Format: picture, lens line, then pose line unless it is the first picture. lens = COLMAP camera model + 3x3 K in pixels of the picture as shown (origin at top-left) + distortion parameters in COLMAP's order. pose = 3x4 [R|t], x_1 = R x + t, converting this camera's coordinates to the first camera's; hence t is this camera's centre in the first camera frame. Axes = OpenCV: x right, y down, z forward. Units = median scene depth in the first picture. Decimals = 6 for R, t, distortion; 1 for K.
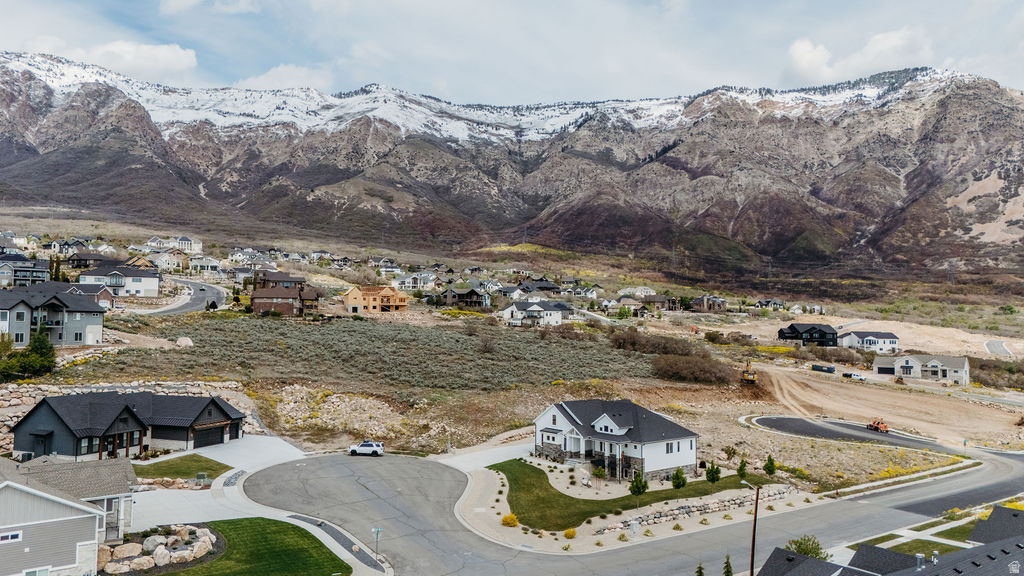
lens RADIAL K [[751.7, 0, 513.5], [0, 751.7, 285.7], [0, 0, 1]] dist [0.079839, -0.081088]
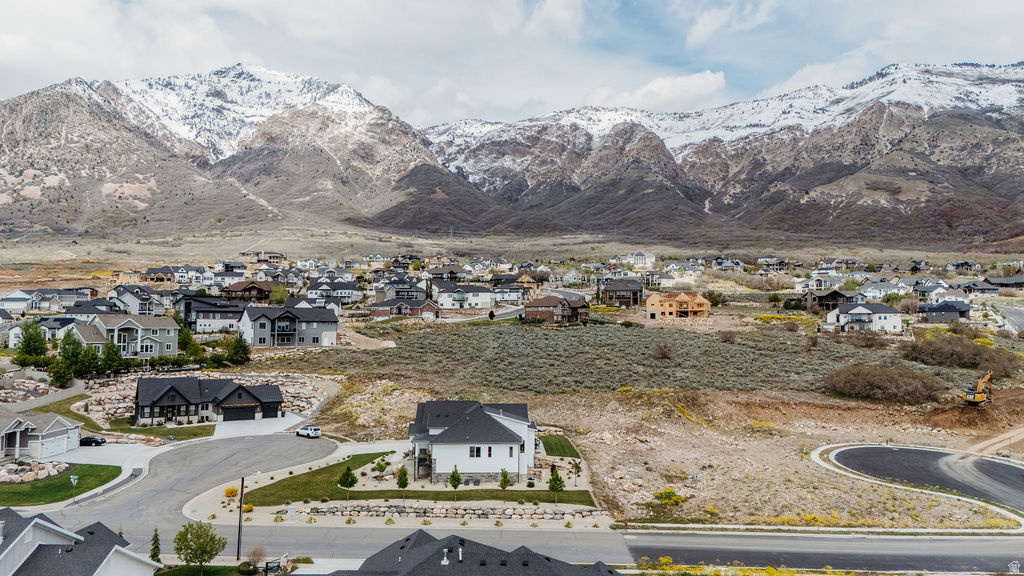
lens RADIAL K [[751.7, 0, 513.5], [0, 751.7, 285.7], [0, 0, 1]] dist [0.079839, -0.081088]
pose [[0.777081, -0.044613, -0.627817, 0.044387], [0.038213, 0.998989, -0.023690, 0.001234], [0.628239, -0.005582, 0.778000, 0.013947]]
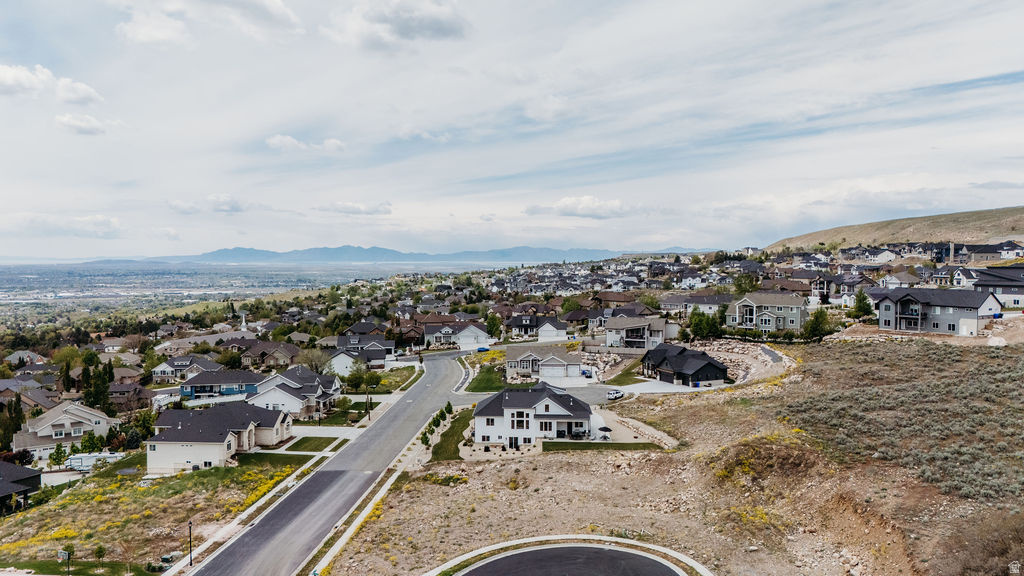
lens RADIAL K [[751.7, 0, 513.5], [0, 751.7, 285.7], [0, 0, 1]] dist [0.079839, -0.081088]
pose [[-0.667031, 0.020480, -0.744748, 0.062918], [0.031334, 0.999509, -0.000579, -0.001575], [0.744371, -0.023722, -0.667345, 0.103300]]
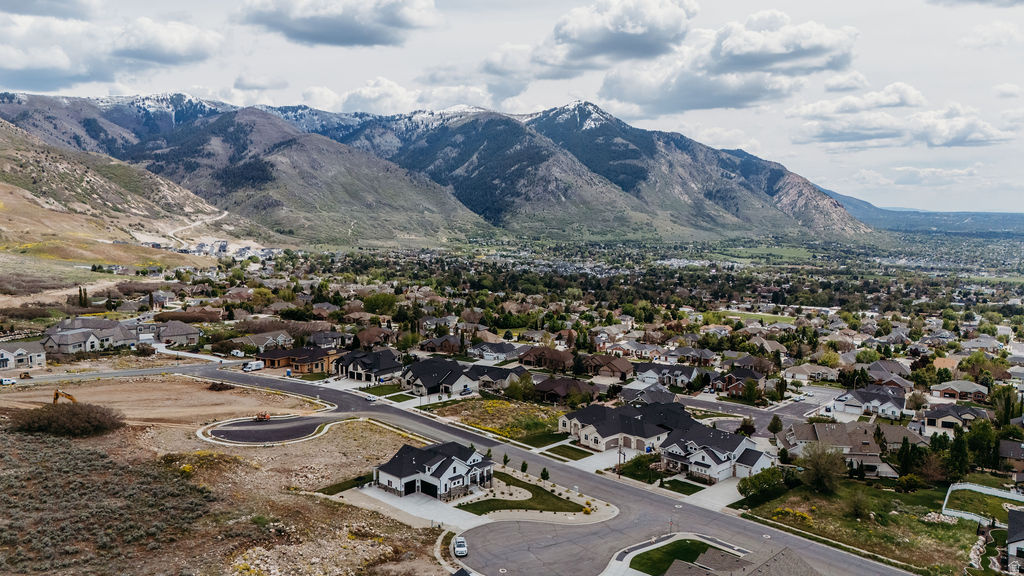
lens RADIAL K [[751.7, 0, 513.5], [0, 751.7, 285.7], [0, 0, 1]] dist [0.079839, -0.081088]
pose [[-0.103756, -0.110792, 0.988413, -0.072115], [-0.053607, 0.992955, 0.105674, -0.017720], [-0.993157, -0.042022, -0.108964, 0.056674]]
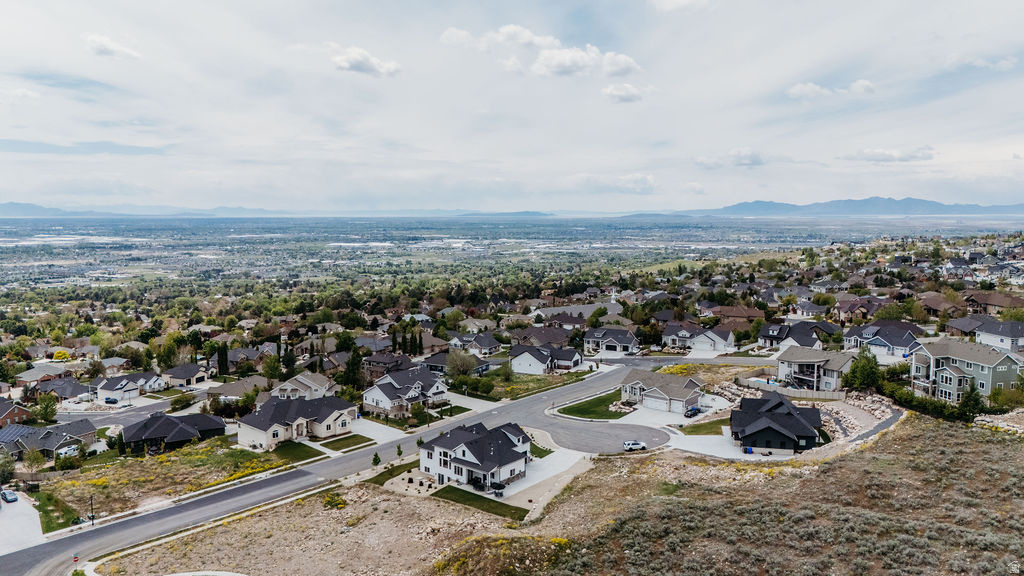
lens RADIAL K [[748.6, 0, 514.6], [0, 748.6, 310.5], [0, 0, 1]] dist [0.080009, -0.071228]
pose [[-0.982700, 0.016011, -0.184513, 0.017261], [0.000797, 0.996613, 0.082235, -0.009782], [0.185205, 0.080665, -0.979384, 0.129110]]
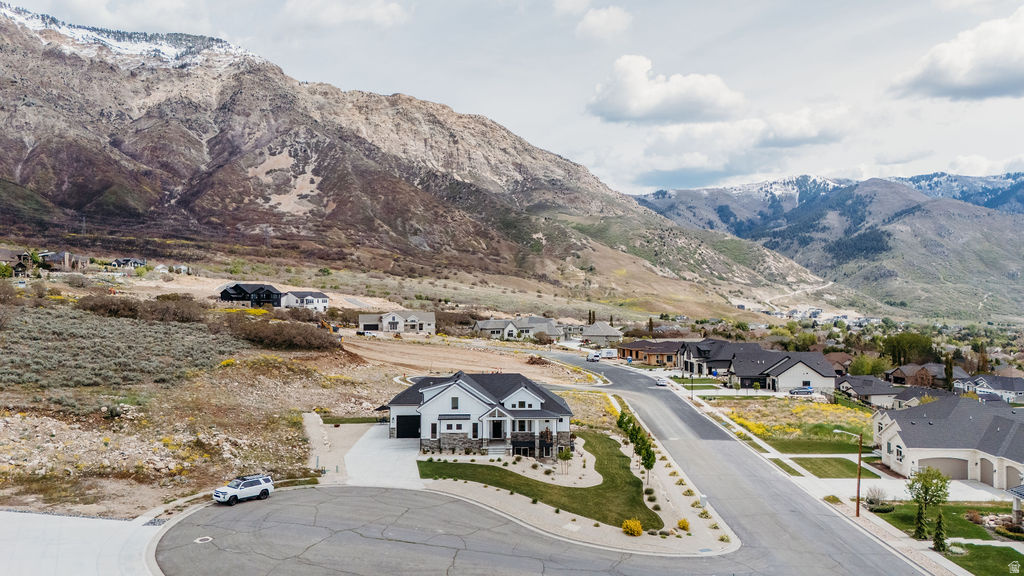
lens RADIAL K [[751.7, 0, 513.5], [0, 751.7, 285.7], [0, 0, 1]] dist [0.079839, -0.081088]
pose [[0.629786, -0.005134, 0.776752, -0.028149], [-0.034642, 0.998798, 0.034689, 0.001280], [-0.775996, -0.048755, 0.628851, 0.024354]]
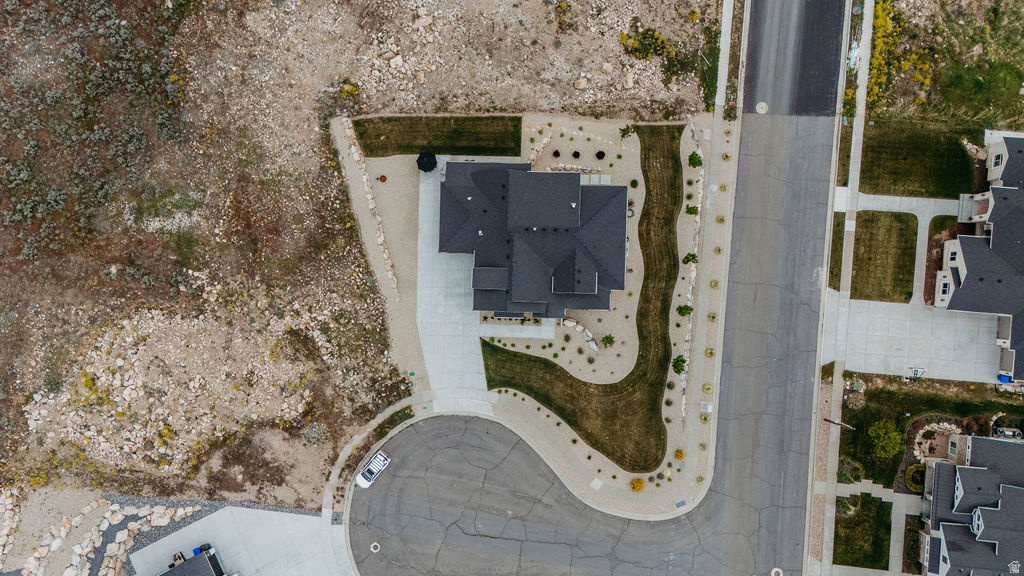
lens RADIAL K [[748.6, 0, 514.6], [0, 748.6, 310.5], [0, 0, 1]] dist [0.080009, -0.071228]
pose [[0.660694, -0.749572, -0.040326, 0.004827], [0.028803, -0.028367, 0.999183, -0.034638], [-0.750103, -0.661315, 0.002848, 0.052949]]
